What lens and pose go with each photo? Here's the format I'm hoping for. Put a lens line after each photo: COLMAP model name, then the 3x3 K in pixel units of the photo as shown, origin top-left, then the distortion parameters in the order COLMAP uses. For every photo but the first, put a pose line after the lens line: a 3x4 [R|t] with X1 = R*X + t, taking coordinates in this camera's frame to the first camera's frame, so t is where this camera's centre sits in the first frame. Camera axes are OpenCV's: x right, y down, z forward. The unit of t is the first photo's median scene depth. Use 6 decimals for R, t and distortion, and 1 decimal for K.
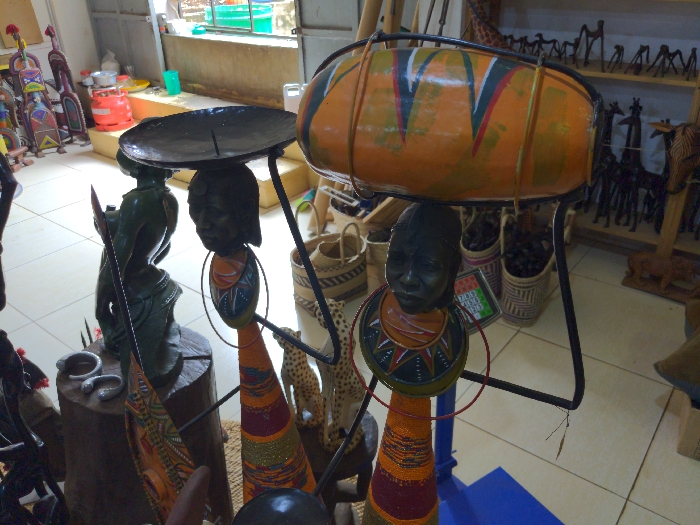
lens RADIAL K [[566.0, 0, 350.0], [0, 566.0, 262.5], [0, 0, 1]] dist [-0.002467, -0.011263]
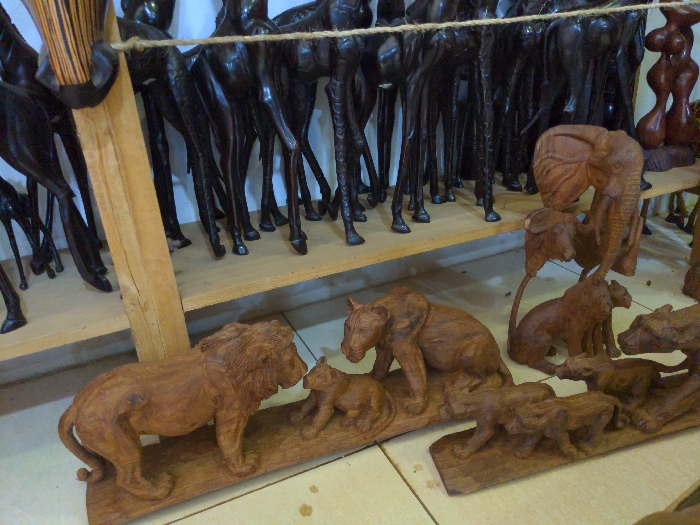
lens RADIAL K [[566.0, 0, 350.0], [0, 566.0, 262.5], [0, 0, 1]] dist [-0.002467, -0.011263]
pose [[0.462713, -0.356381, 0.811720, 0.385900], [0.476852, 0.871947, 0.110998, -0.037689], [-0.747334, 0.335710, 0.573403, 0.757649]]
